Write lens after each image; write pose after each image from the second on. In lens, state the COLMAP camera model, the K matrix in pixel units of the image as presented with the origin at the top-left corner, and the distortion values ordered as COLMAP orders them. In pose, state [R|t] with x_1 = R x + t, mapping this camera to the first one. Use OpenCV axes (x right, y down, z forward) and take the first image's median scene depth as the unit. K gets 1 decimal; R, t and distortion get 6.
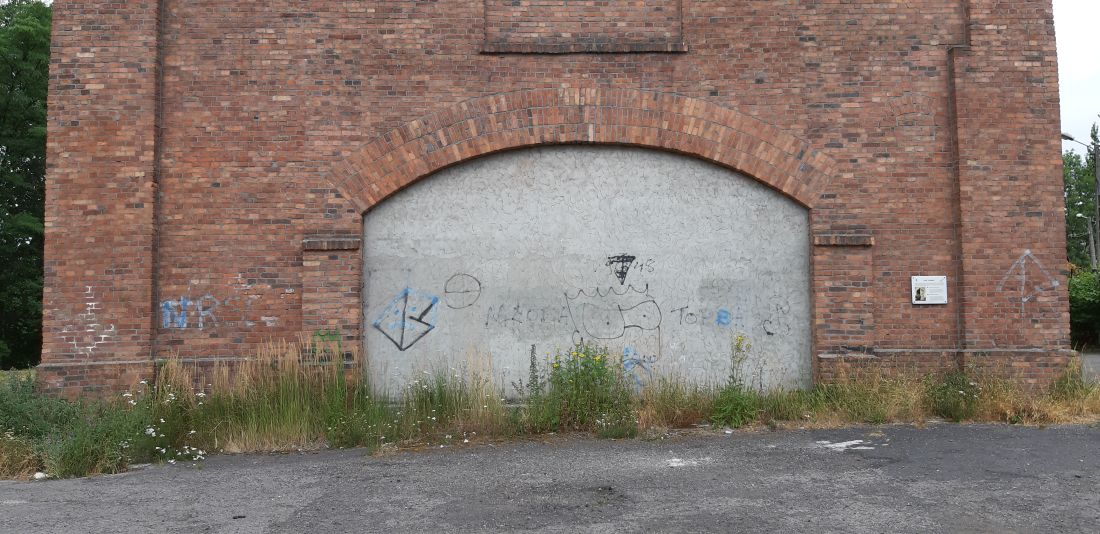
lens RADIAL K [[877.1, 0, 552.3], [0, 877.1, 251.2], [0, 0, 1]] dist [0.049198, -0.003280]
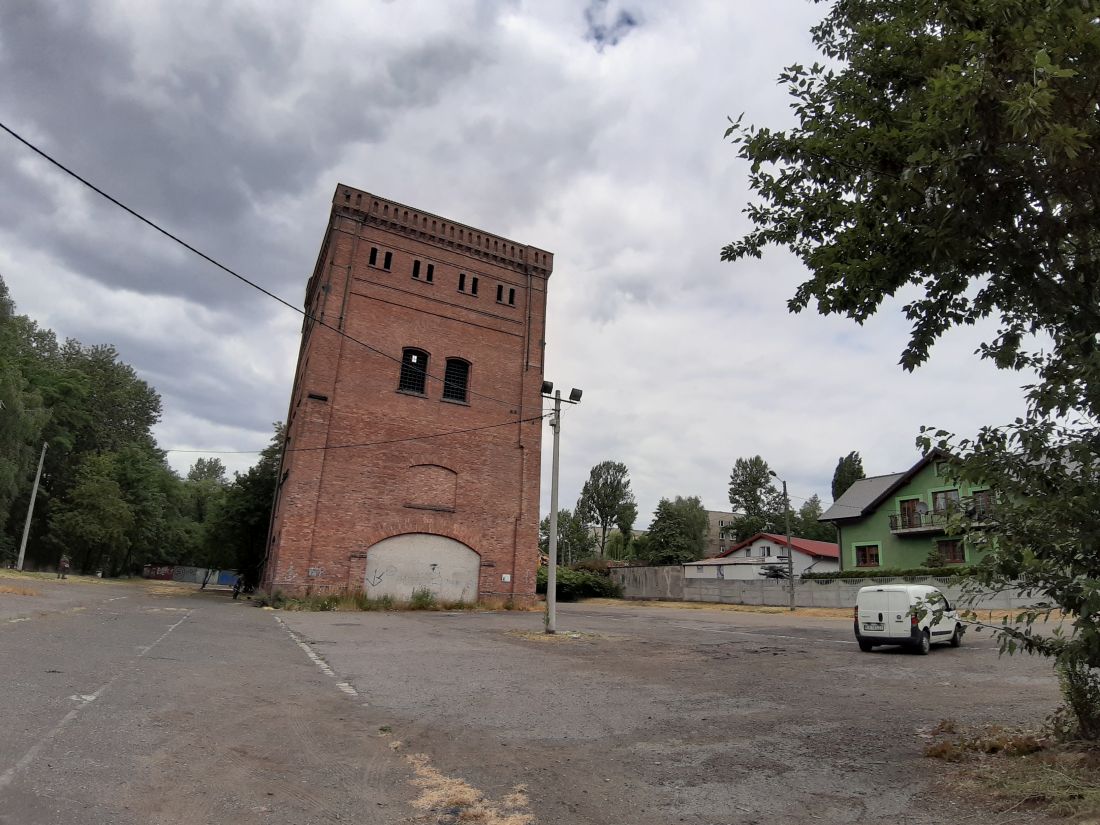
lens RADIAL K [[578.2, 0, 550.0], [0, 578.2, 412.5], [0, 0, 1]] dist [-0.090957, -0.000161]
pose [[0.881135, 0.178112, 0.438037, -0.684974], [-0.081680, 0.969754, -0.230011, -0.103836], [-0.465756, 0.166892, 0.869033, -1.504305]]
